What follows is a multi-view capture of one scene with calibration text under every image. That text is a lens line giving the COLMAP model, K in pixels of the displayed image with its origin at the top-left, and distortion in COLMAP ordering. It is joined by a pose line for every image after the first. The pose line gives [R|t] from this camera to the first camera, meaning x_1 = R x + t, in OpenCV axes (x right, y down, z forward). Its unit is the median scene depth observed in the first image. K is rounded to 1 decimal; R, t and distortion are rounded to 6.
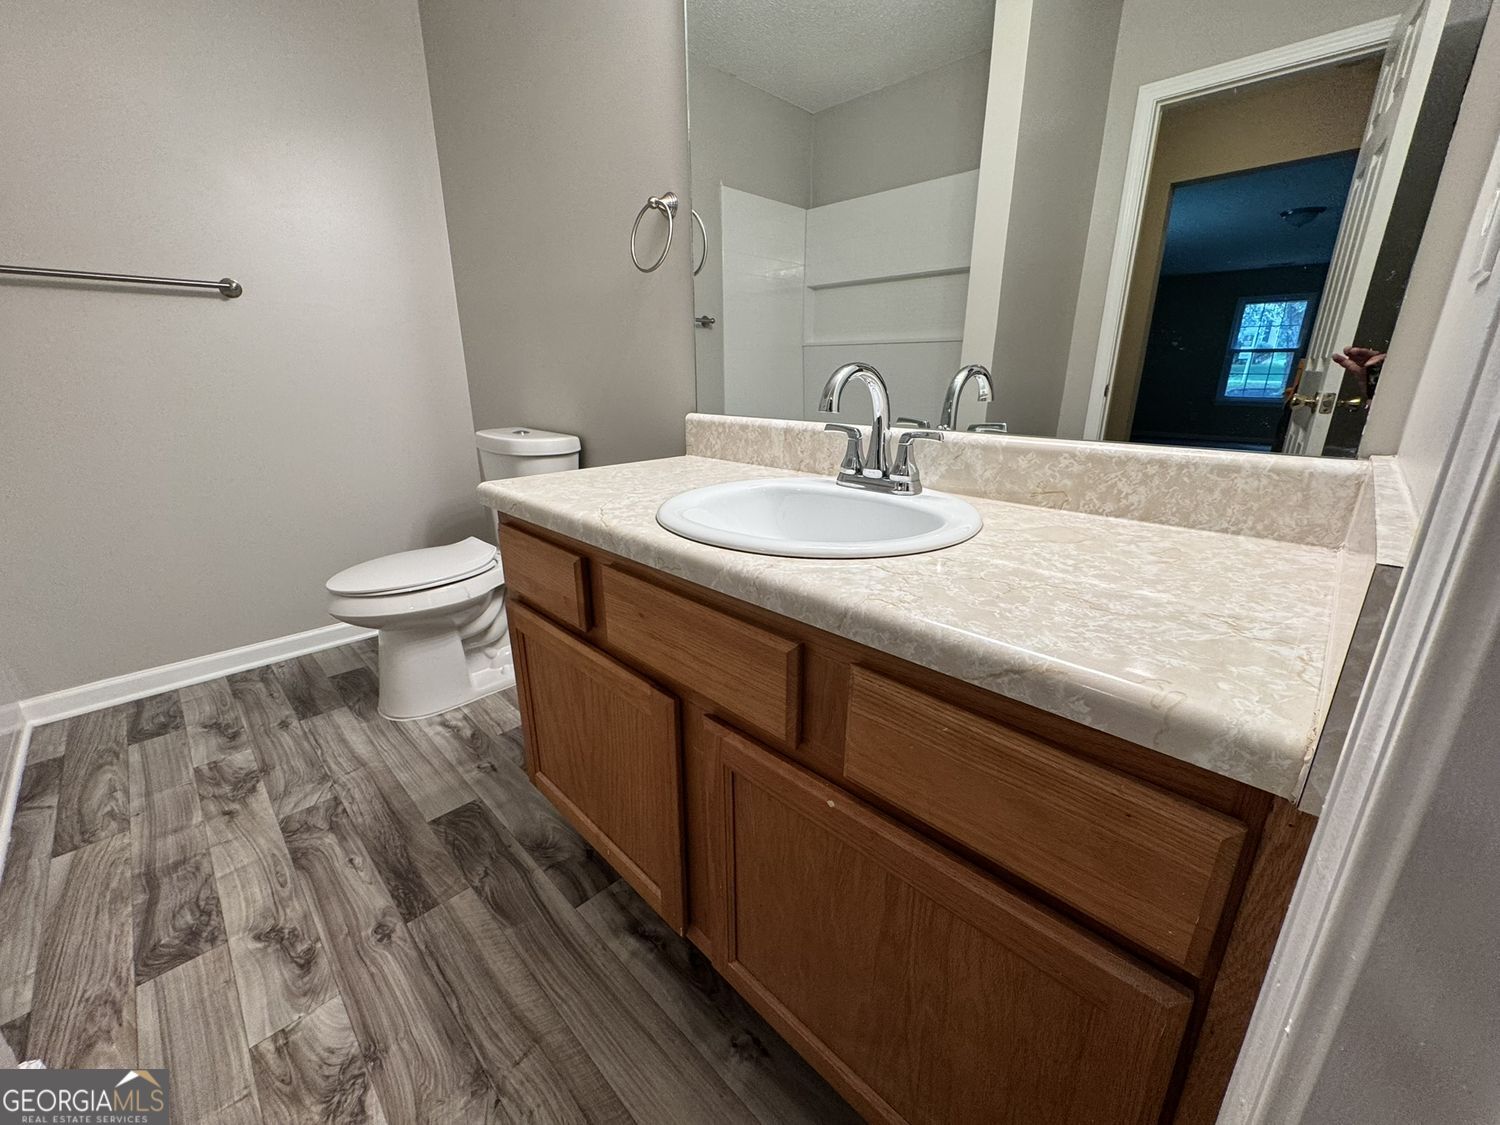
lens RADIAL K [[600.2, 0, 748.8], [0, 600.2, 556.0], [0, 0, 1]] dist [-0.004333, 0.000785]
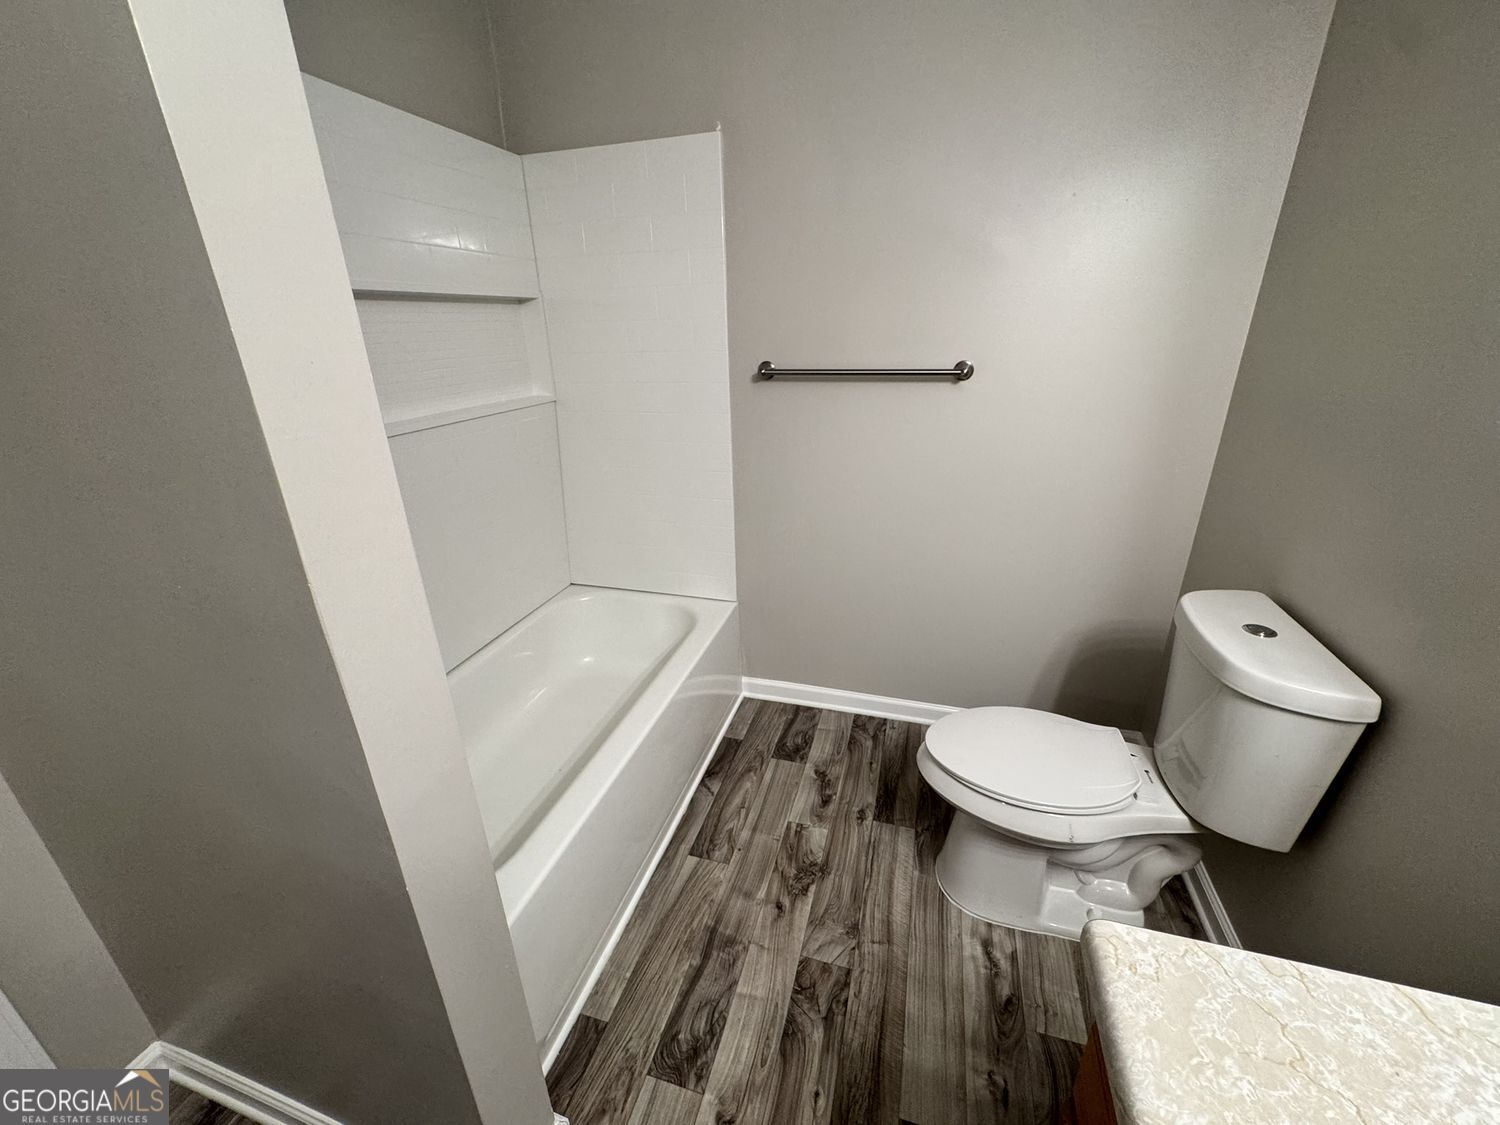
lens RADIAL K [[600.2, 0, 754.4], [0, 600.2, 561.1], [0, 0, 1]] dist [-0.004333, 0.000785]
pose [[0.474211, 0.320304, -0.820079, -0.183289], [-0.242120, 0.943002, 0.228309, -0.350265], [0.846464, 0.090291, 0.524734, 0.301950]]
